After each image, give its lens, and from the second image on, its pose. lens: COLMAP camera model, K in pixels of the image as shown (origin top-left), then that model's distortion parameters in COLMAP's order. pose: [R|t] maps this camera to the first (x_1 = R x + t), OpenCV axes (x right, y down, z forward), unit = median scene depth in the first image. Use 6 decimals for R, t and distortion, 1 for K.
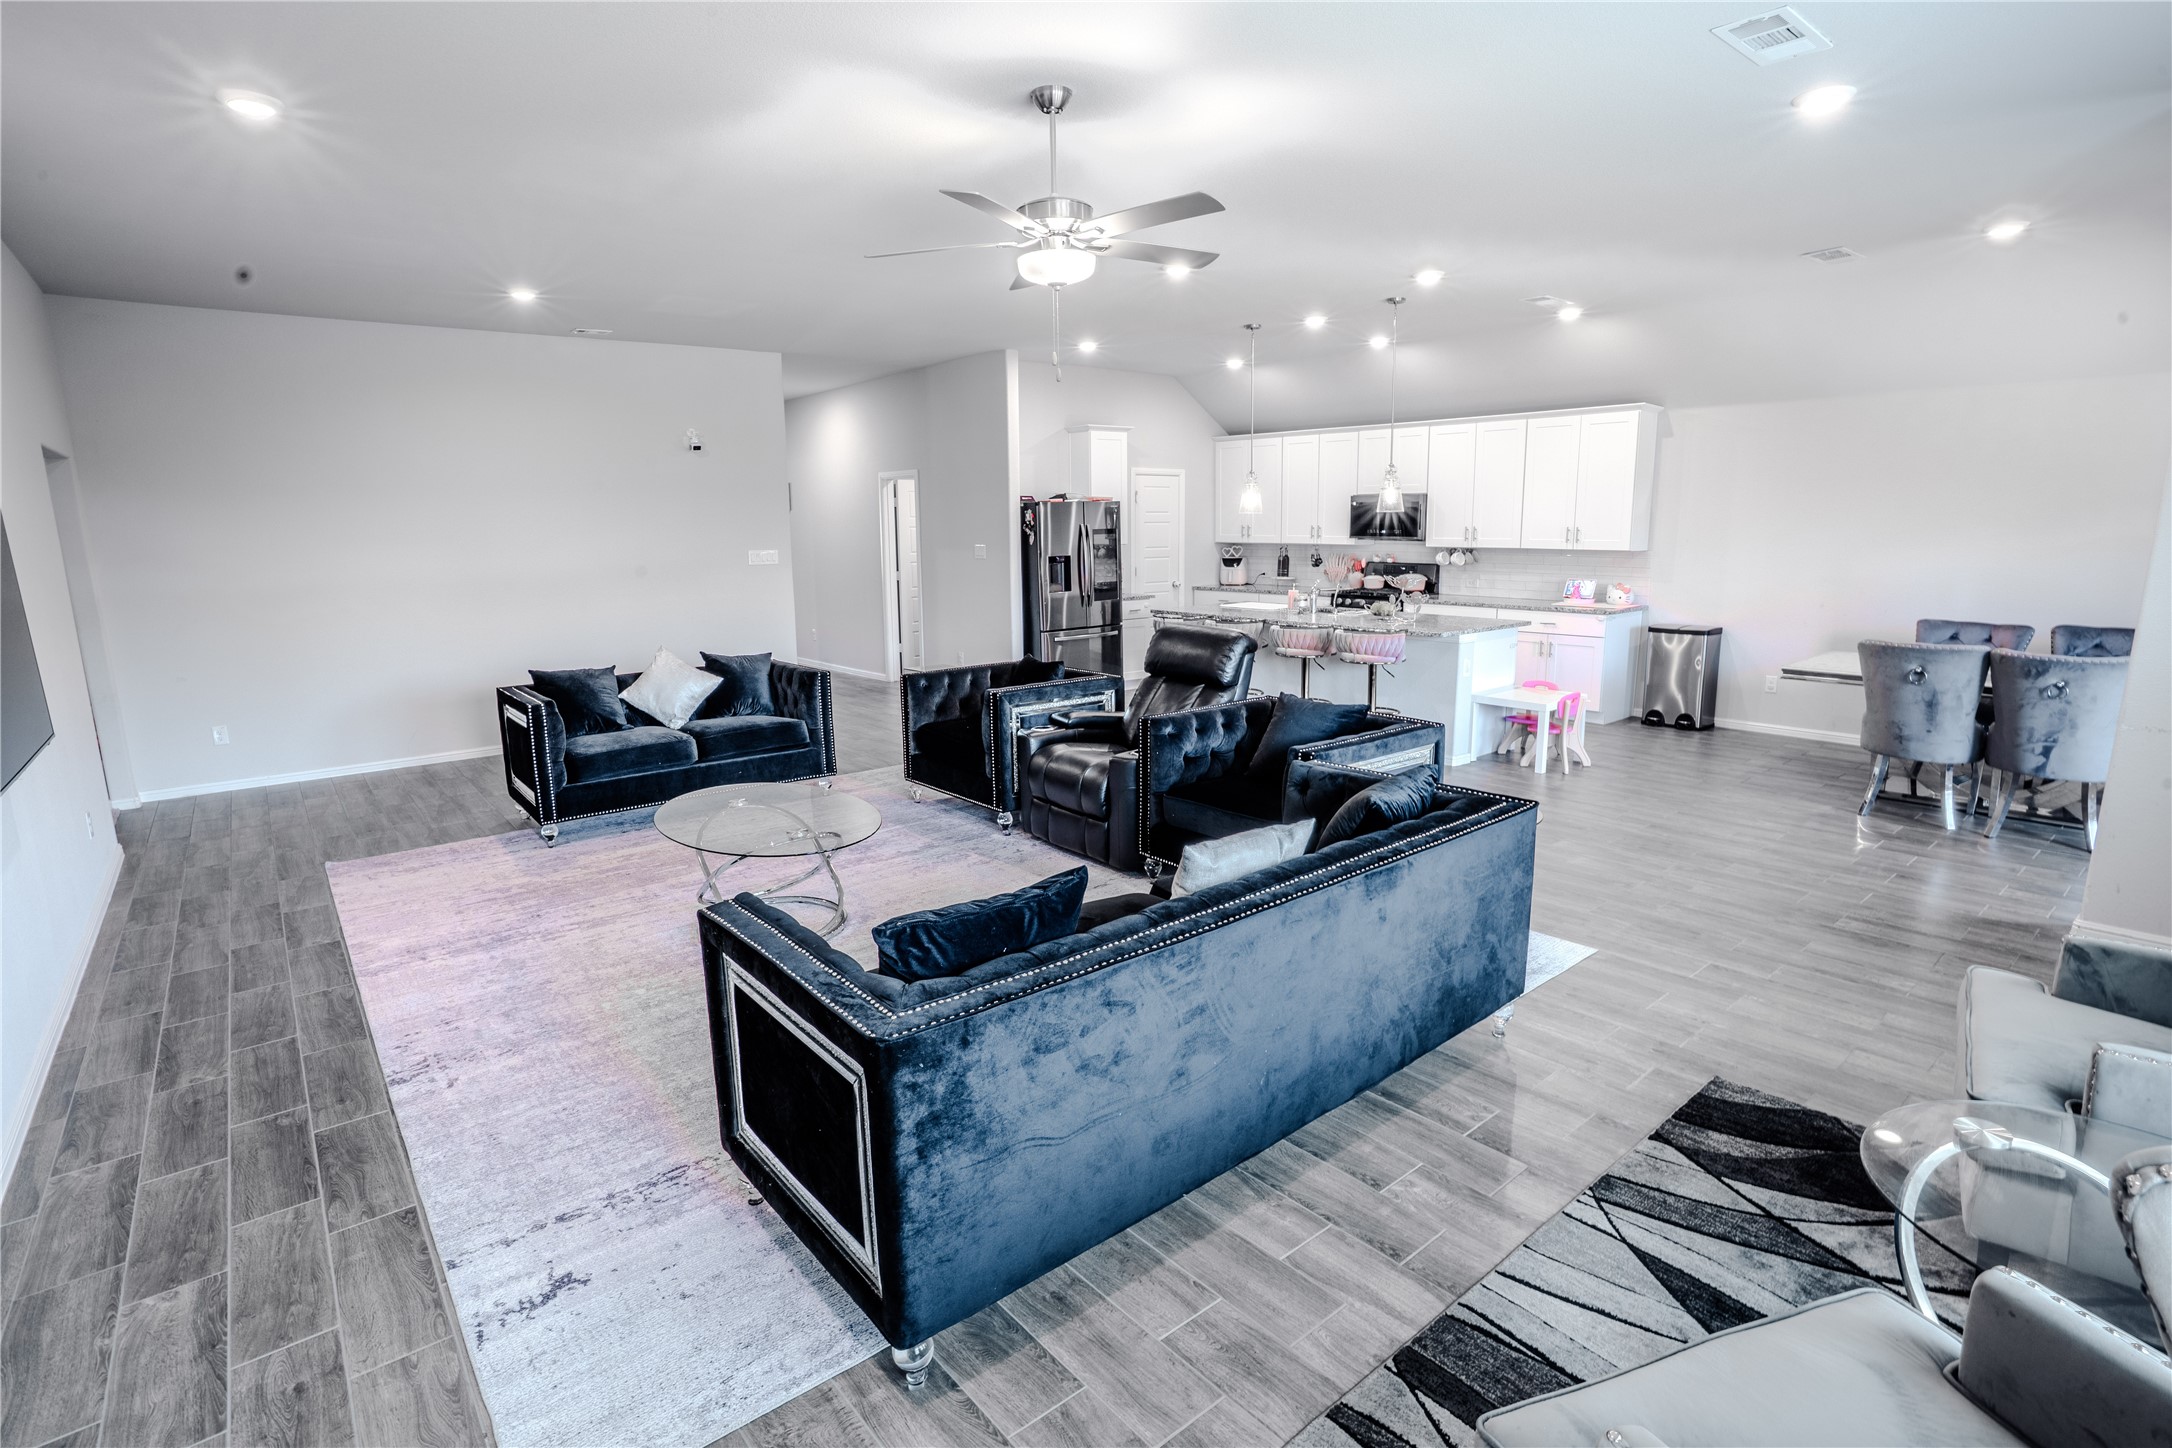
lens RADIAL K [[1044.8, 0, 1073.9], [0, 1044.8, 723.9], [0, 0, 1]] dist [-0.076351, 0.020802]
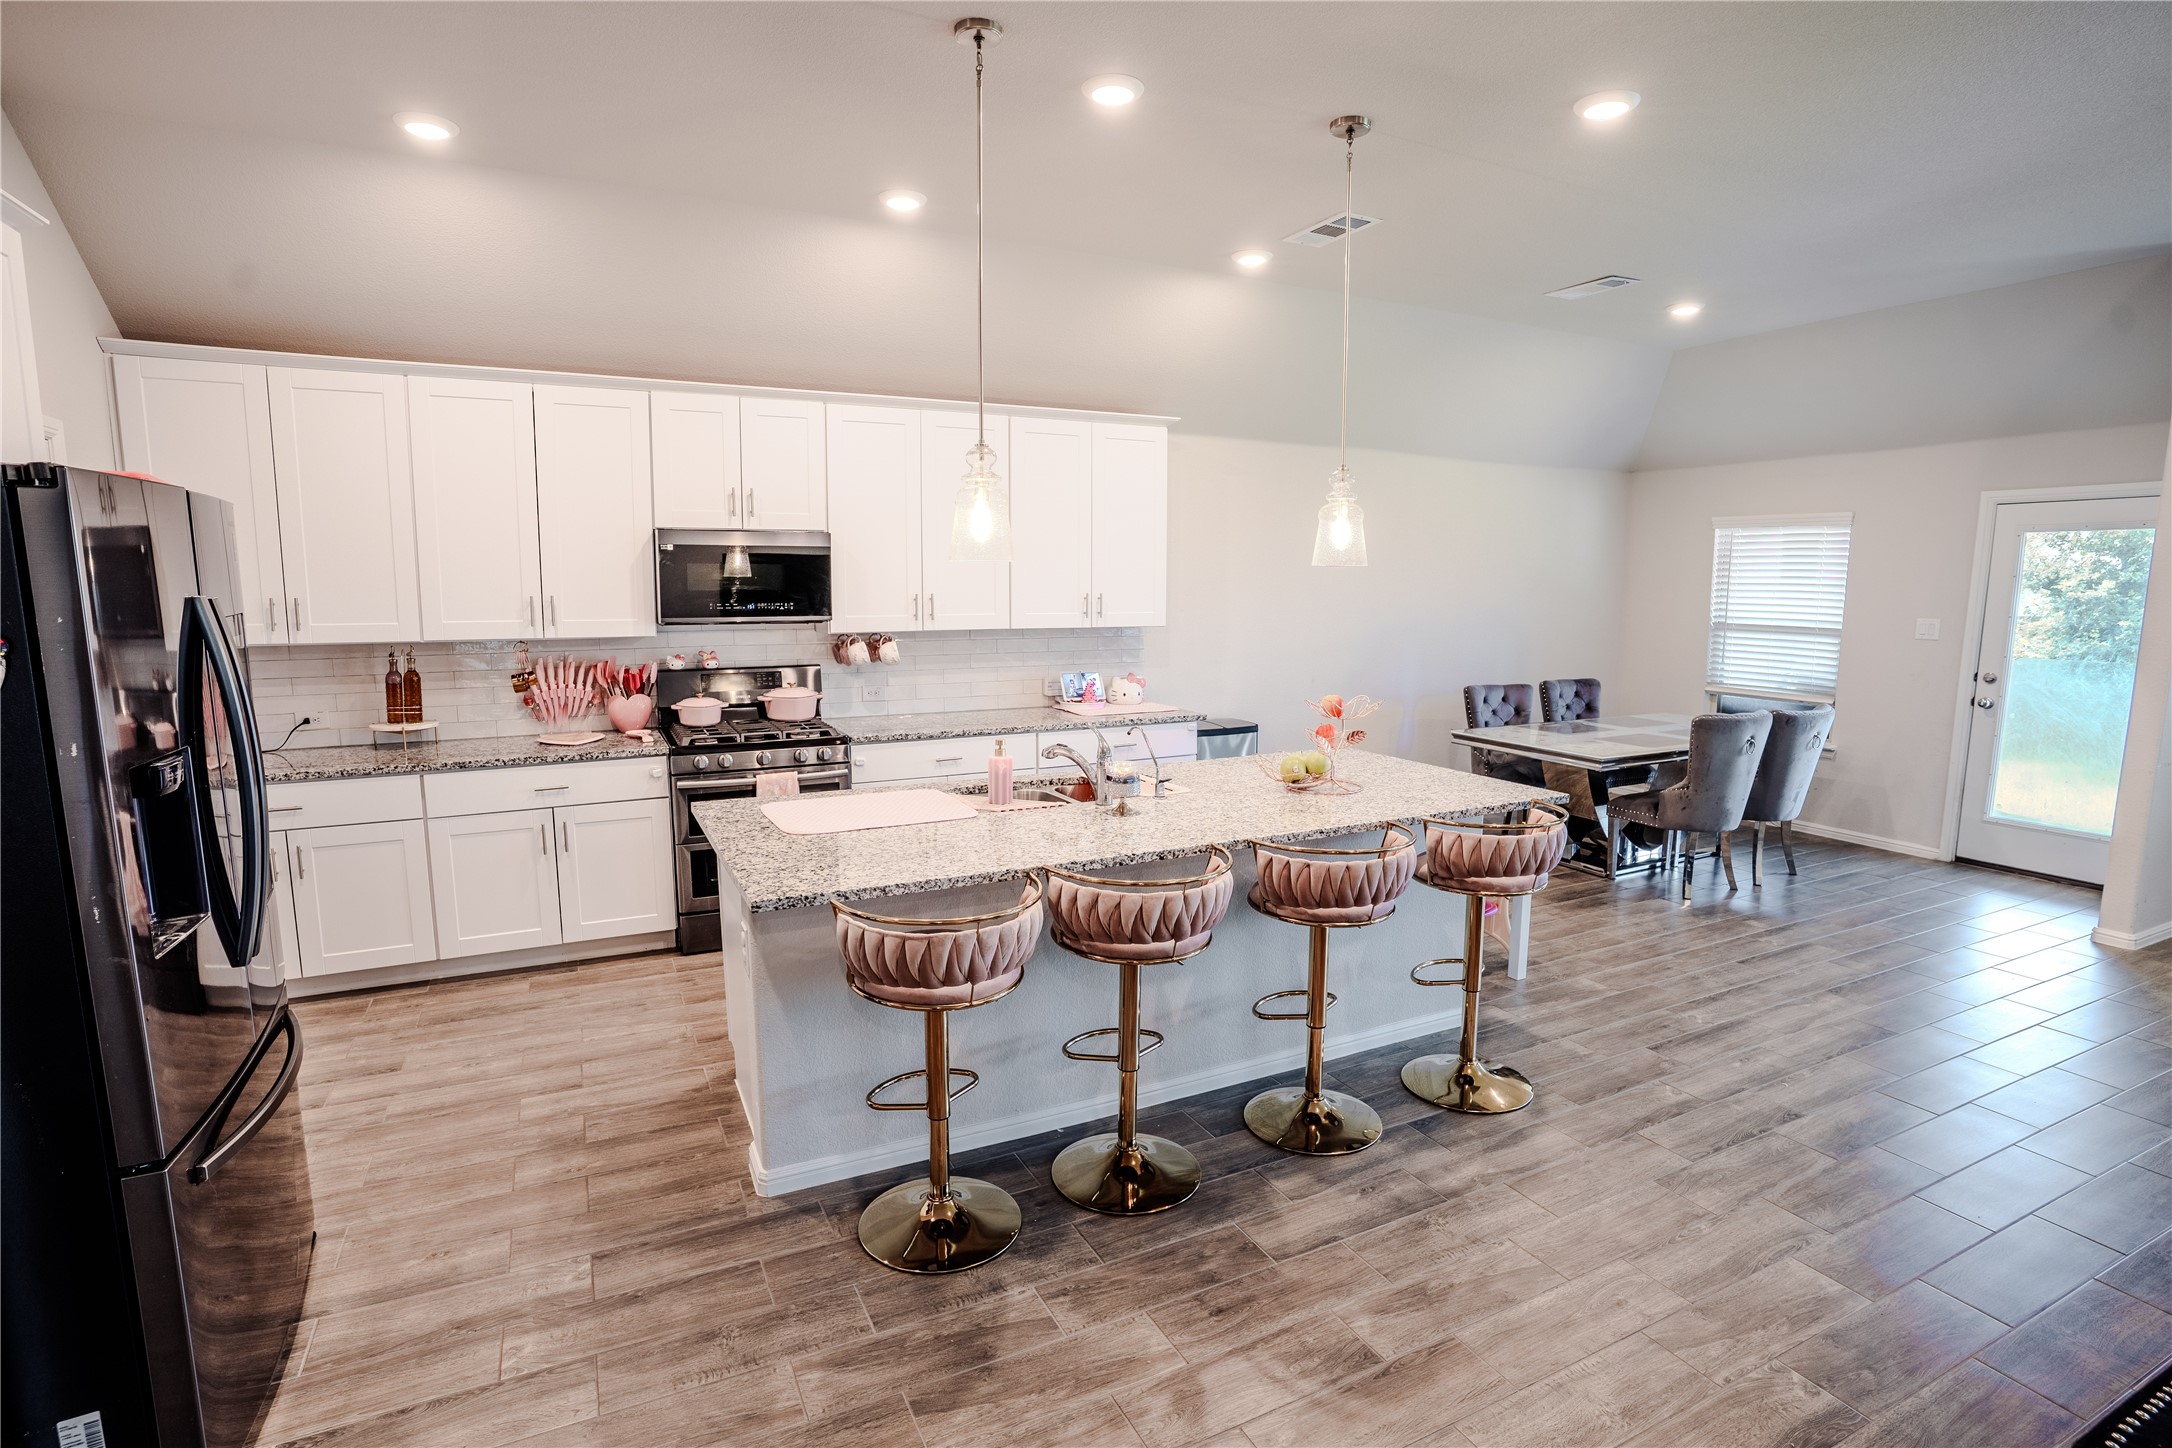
lens RADIAL K [[1062.0, 0, 1076.9], [0, 1062.0, 723.3], [0, 0, 1]] dist [-0.082370, 0.037389]
pose [[0.236895, -0.117518, 0.964401, -0.169275], [0.177742, 0.981146, 0.075898, -0.163287], [-0.955138, 0.153435, 0.253317, 0.846623]]
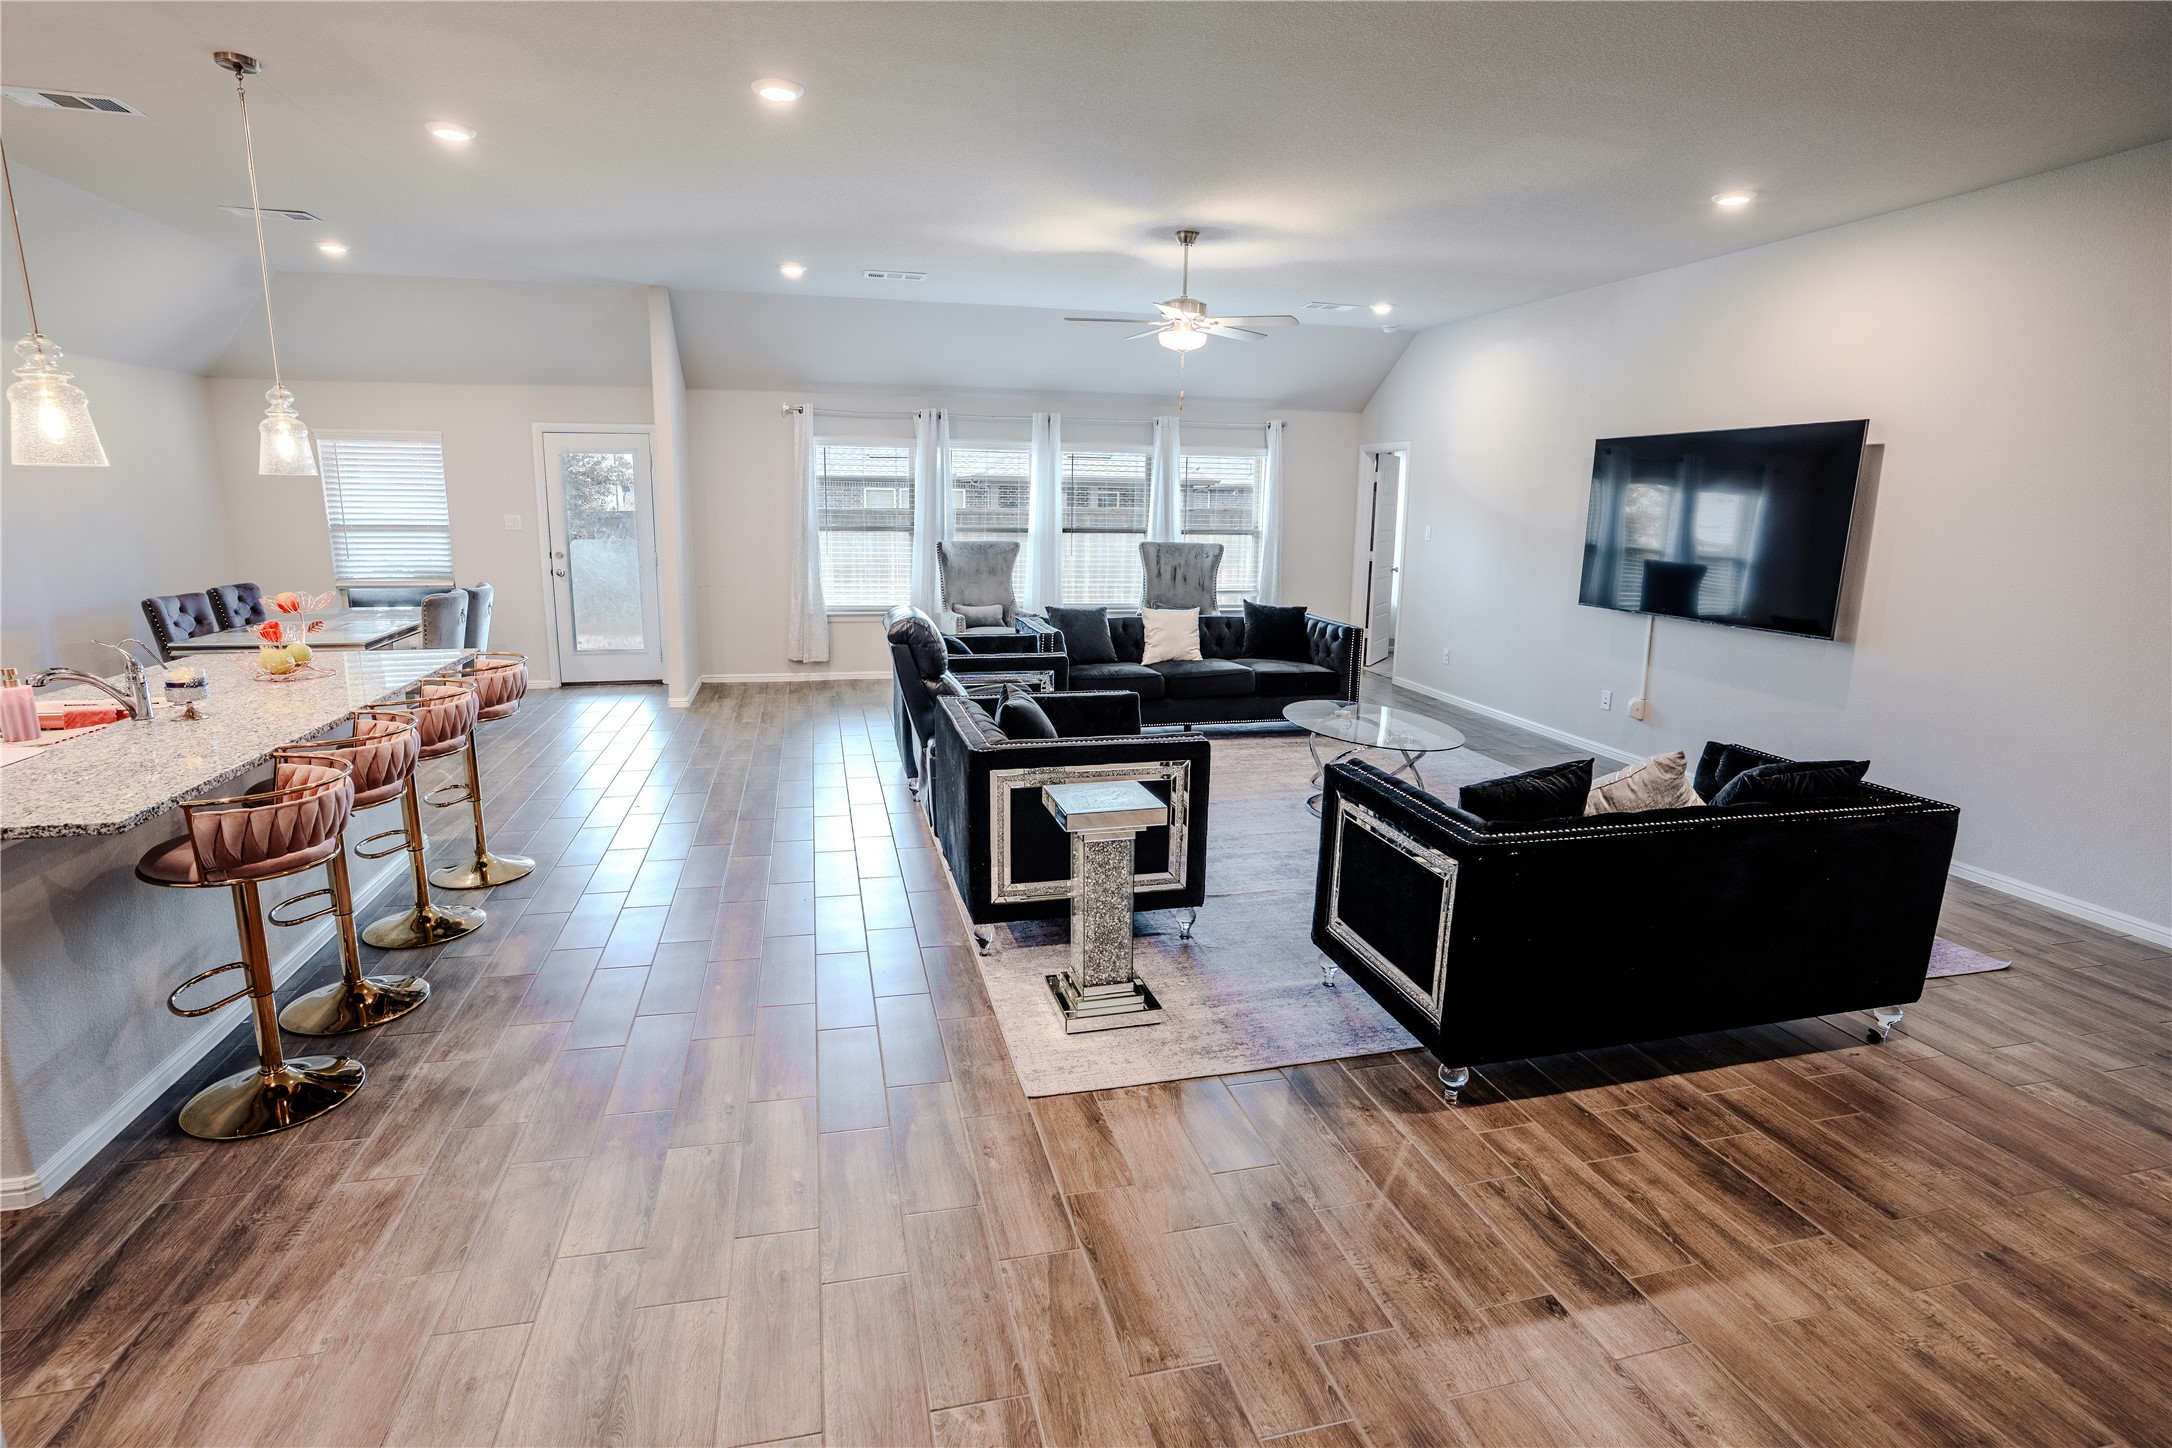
lens RADIAL K [[1062.0, 0, 1077.7], [0, 1062.0, 713.5], [0, 0, 1]] dist [-0.078225, 0.036090]
pose [[-0.899935, -0.088093, 0.427032, -0.255270], [0.078521, 0.930623, 0.357456, -0.210630], [-0.428895, 0.355218, -0.830584, 1.109571]]
